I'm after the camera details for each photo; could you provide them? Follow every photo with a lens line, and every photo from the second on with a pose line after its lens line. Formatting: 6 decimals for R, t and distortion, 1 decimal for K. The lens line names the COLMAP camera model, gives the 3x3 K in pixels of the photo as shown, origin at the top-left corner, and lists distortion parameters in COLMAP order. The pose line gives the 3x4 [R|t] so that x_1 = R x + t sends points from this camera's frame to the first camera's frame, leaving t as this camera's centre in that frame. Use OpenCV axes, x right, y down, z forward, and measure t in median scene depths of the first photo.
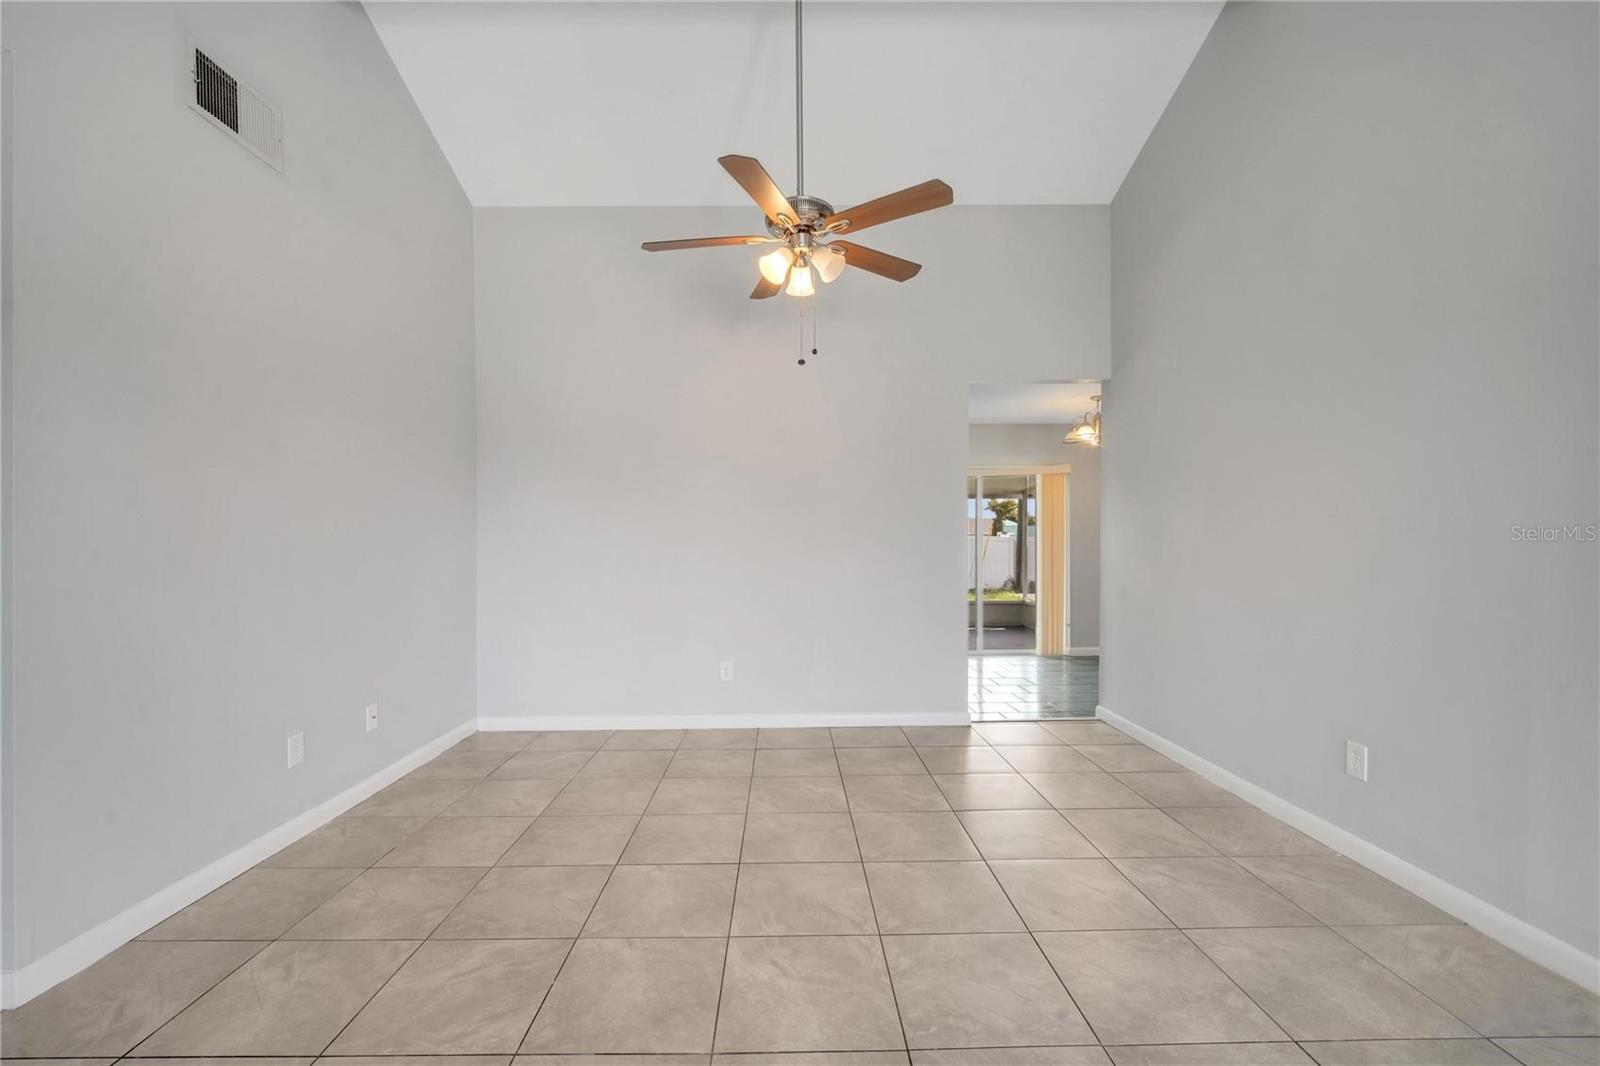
lens RADIAL K [[656.6, 0, 792.5], [0, 656.6, 552.7], [0, 0, 1]] dist [-0.003288, -0.000653]
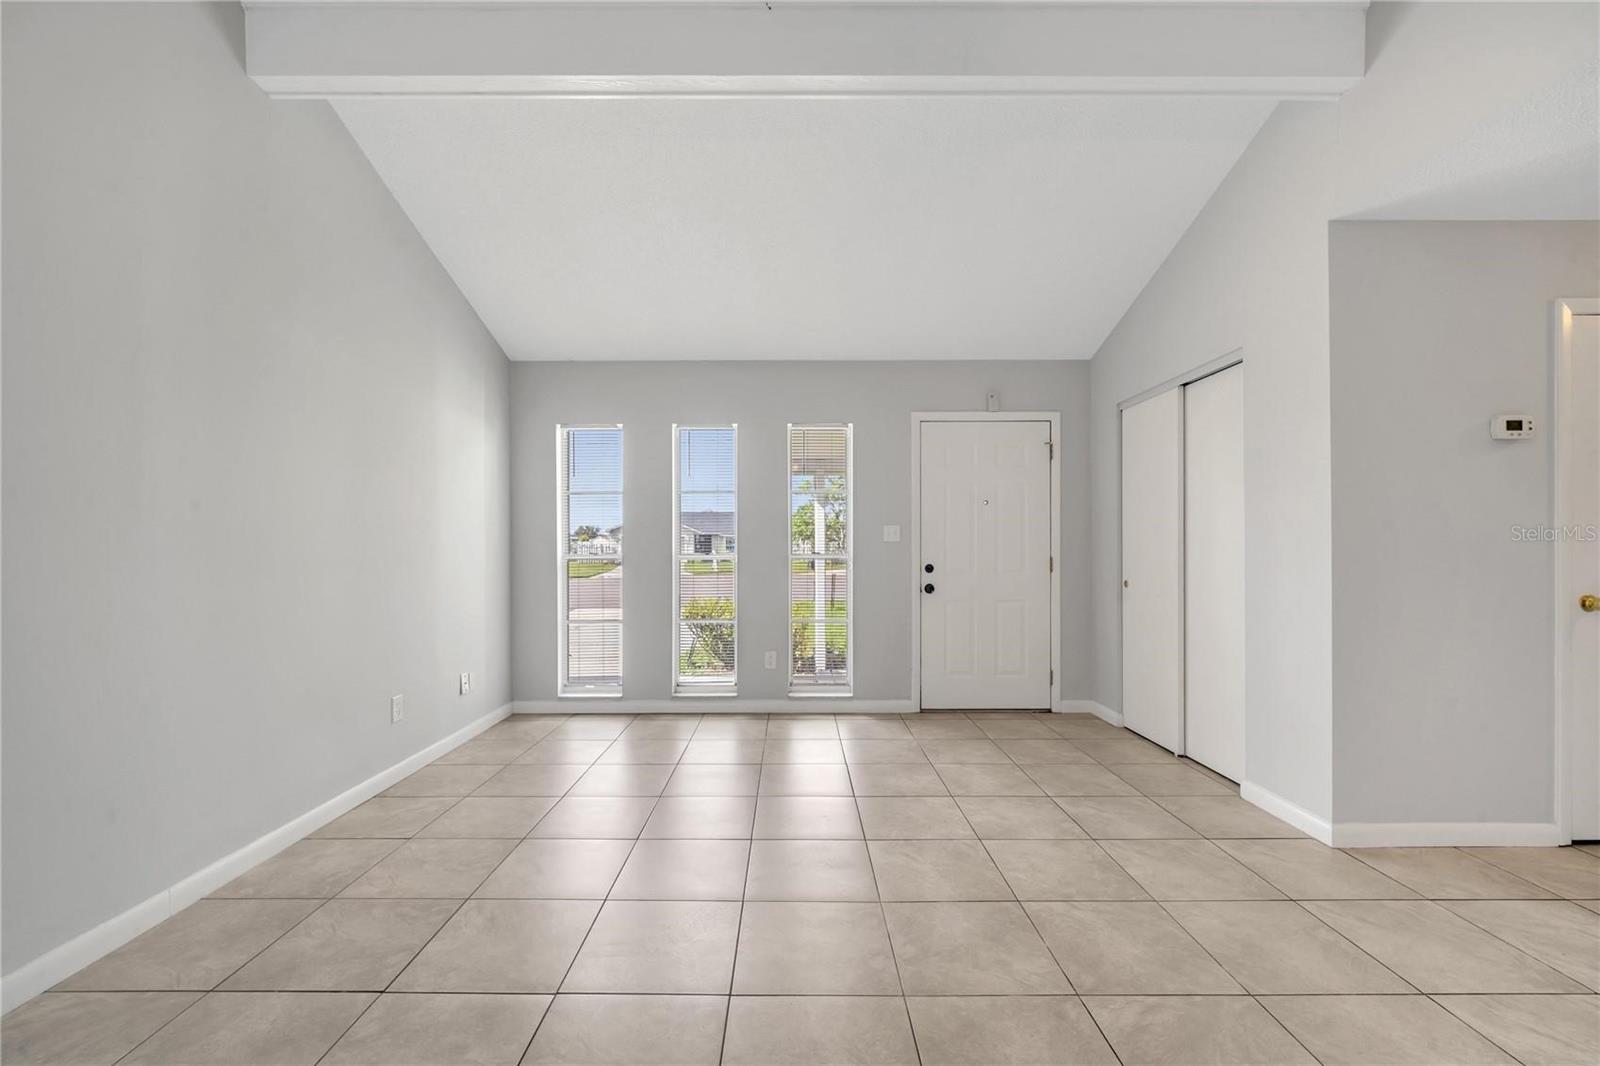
lens RADIAL K [[656.6, 0, 792.5], [0, 656.6, 552.7], [0, 0, 1]] dist [-0.003288, -0.000653]
pose [[-0.999865, 0.005185, 0.015587, 0.026418], [0.005454, 0.999836, 0.017288, -0.010074], [-0.015495, 0.017371, -0.999729, 1.157410]]
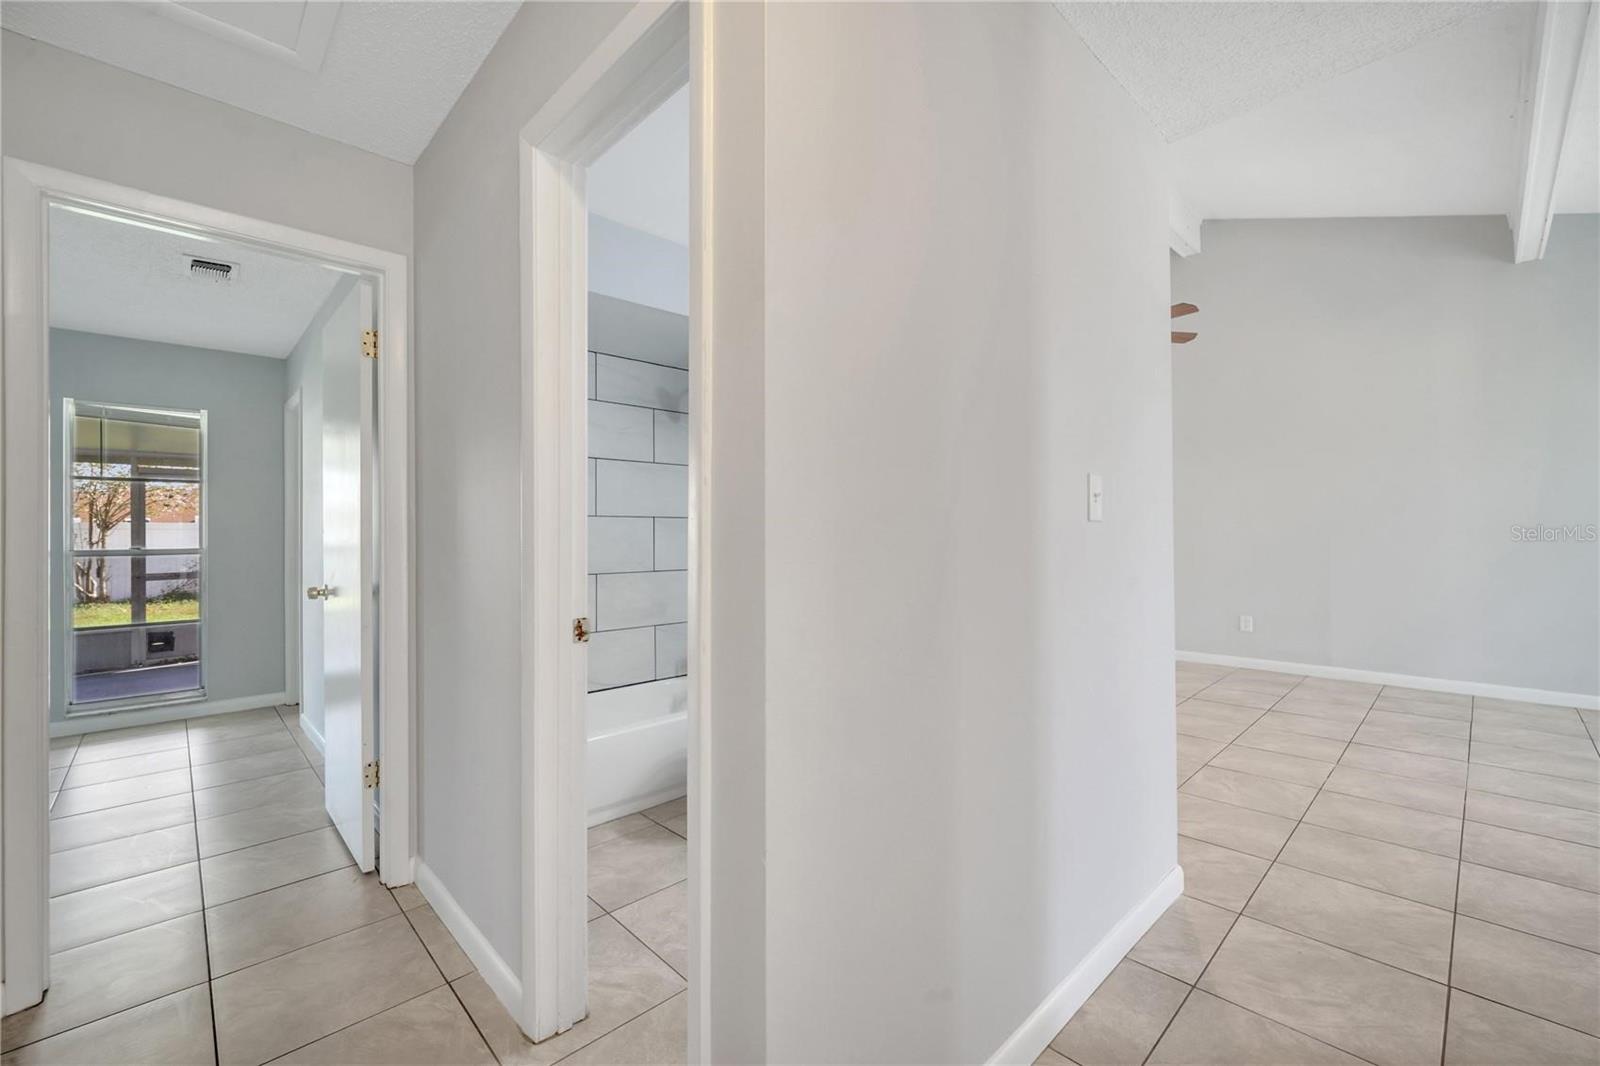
lens RADIAL K [[663.7, 0, 805.9], [0, 663.7, 528.3], [0, 0, 1]] dist [-0.006393, -0.000029]
pose [[0.727168, 0.000504, 0.686460, -1.547340], [0.014739, 0.999758, -0.016347, 0.007188], [-0.686302, 0.022005, 0.726984, 0.334556]]
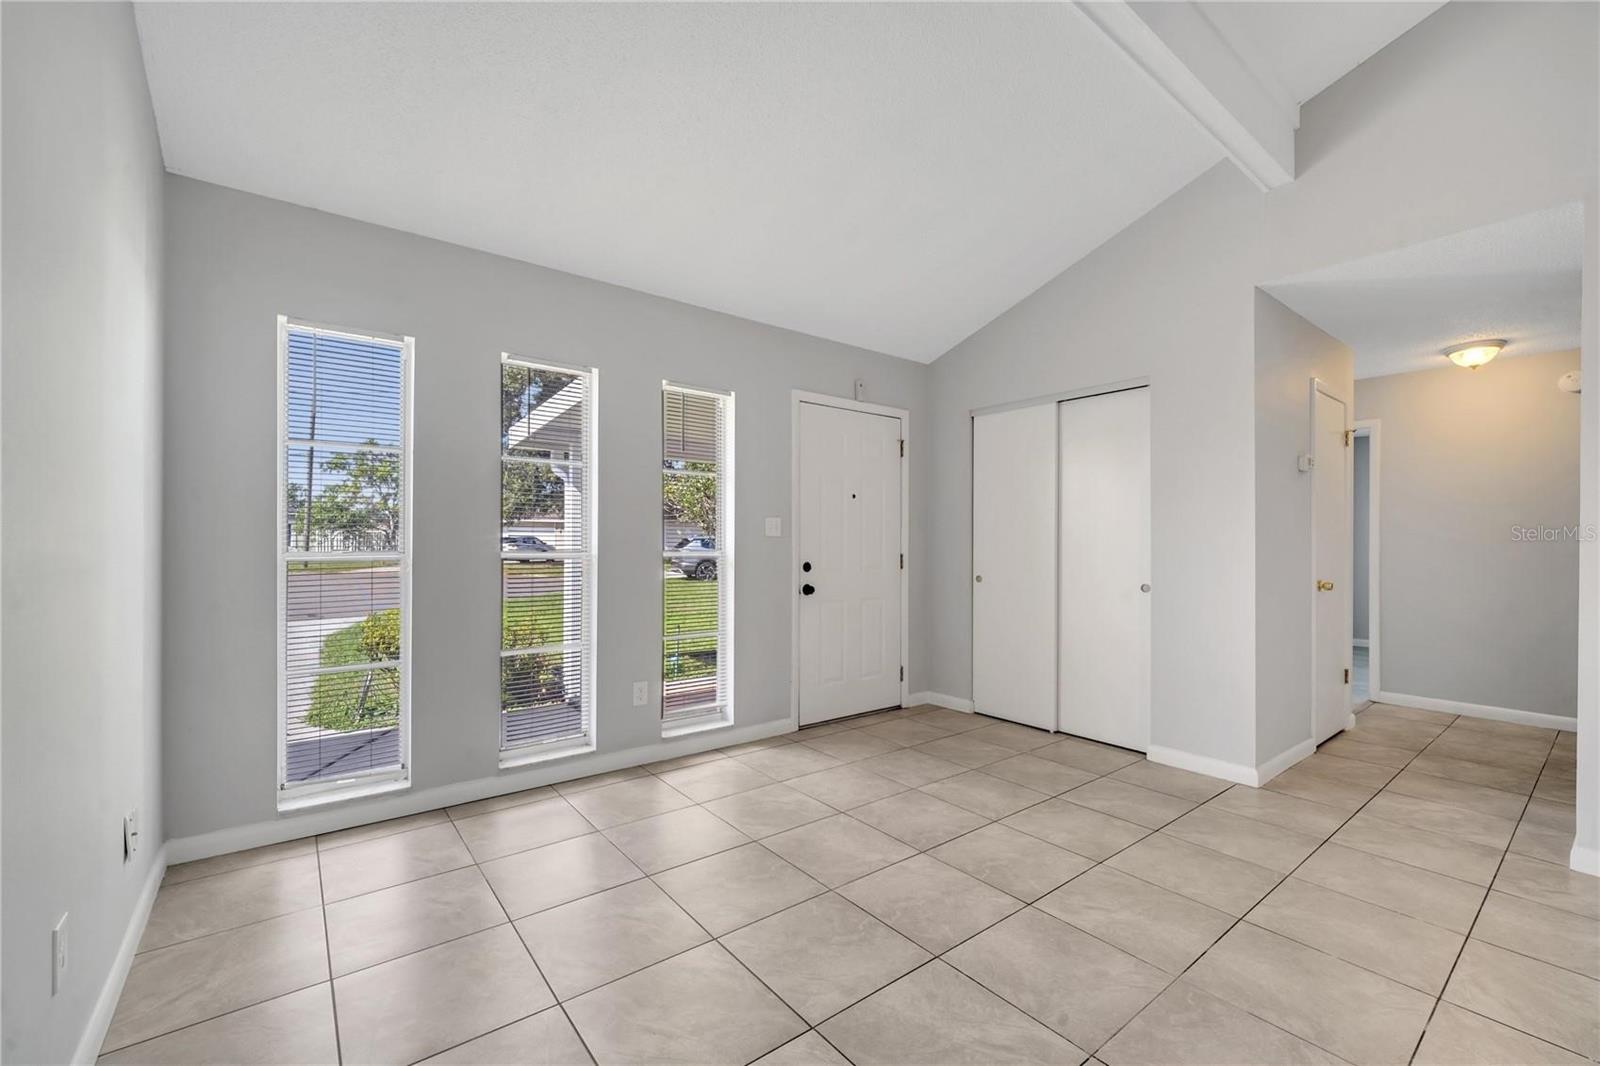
lens RADIAL K [[659.8, 0, 791.8], [0, 659.8, 544.7], [0, 0, 1]] dist [-0.006678, -0.000380]
pose [[-0.800231, 0.000824, -0.599691, 0.623494], [-0.009818, 0.999847, 0.014475, -0.011108], [0.599612, 0.017471, -0.800100, 0.664066]]
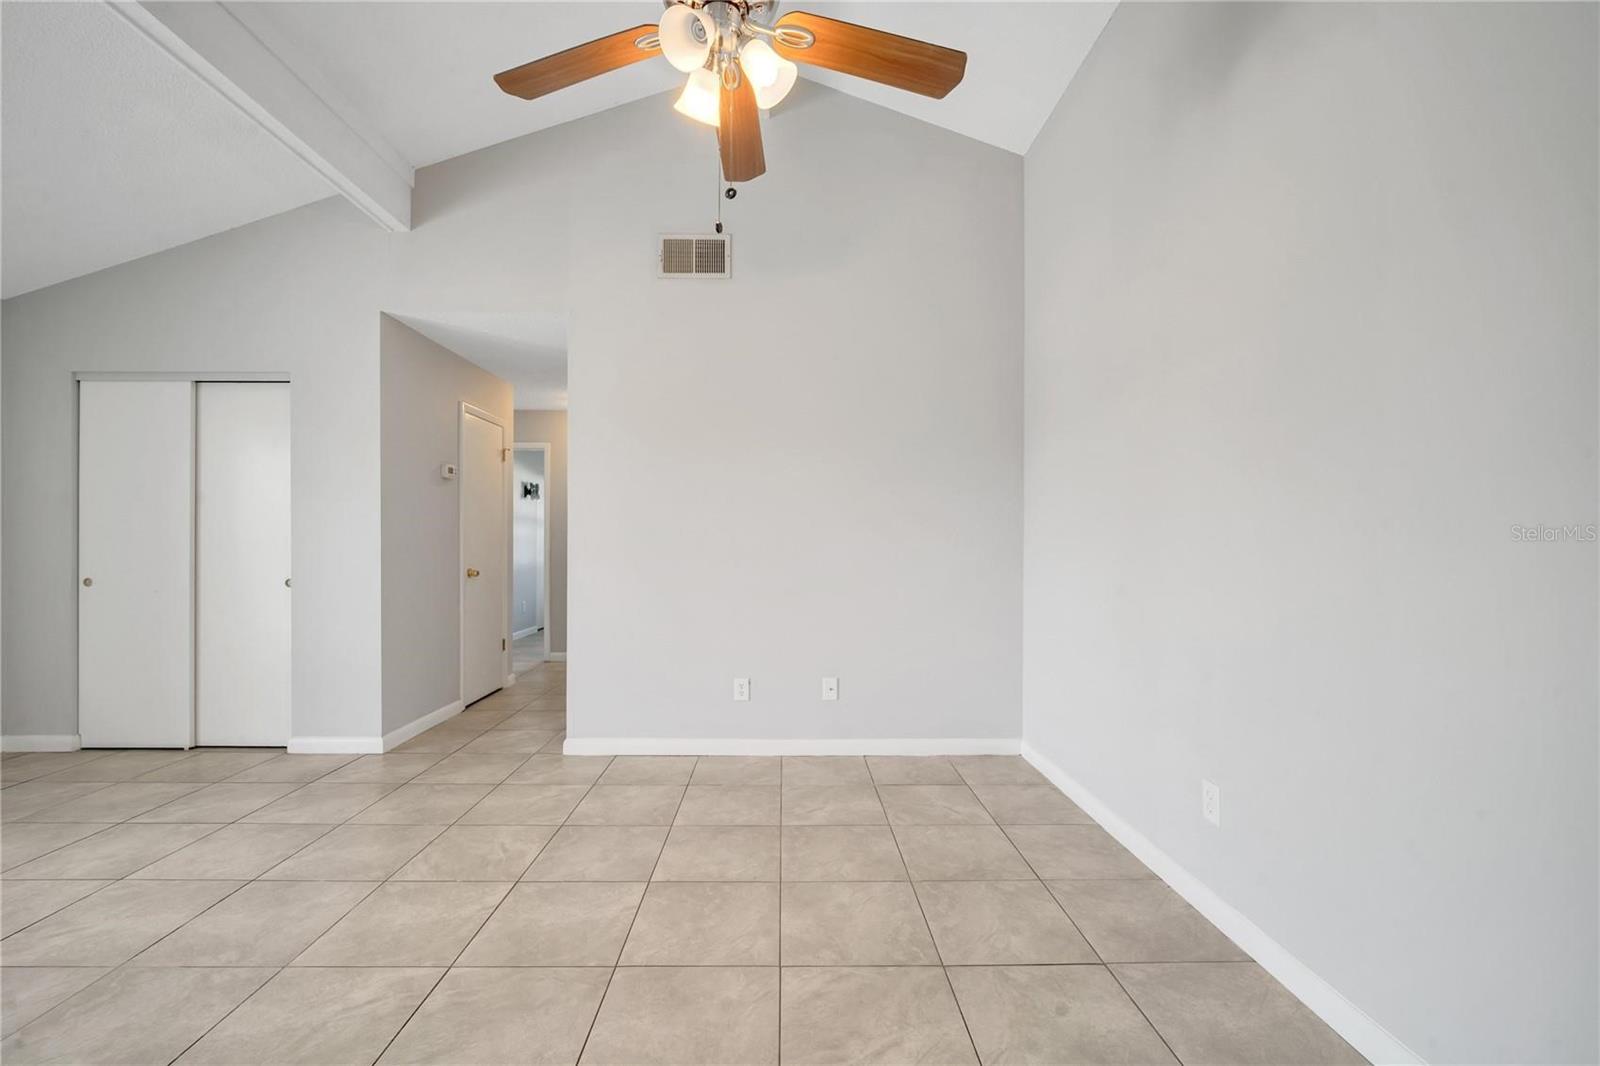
lens RADIAL K [[653.9, 0, 792.9], [0, 653.9, 538.4], [0, 0, 1]] dist [-0.003637, -0.000272]
pose [[0.000792, -0.002429, -0.999997, 0.580773], [-0.014684, 0.999889, -0.002441, -0.013296], [0.999892, 0.014686, 0.000756, 1.044659]]
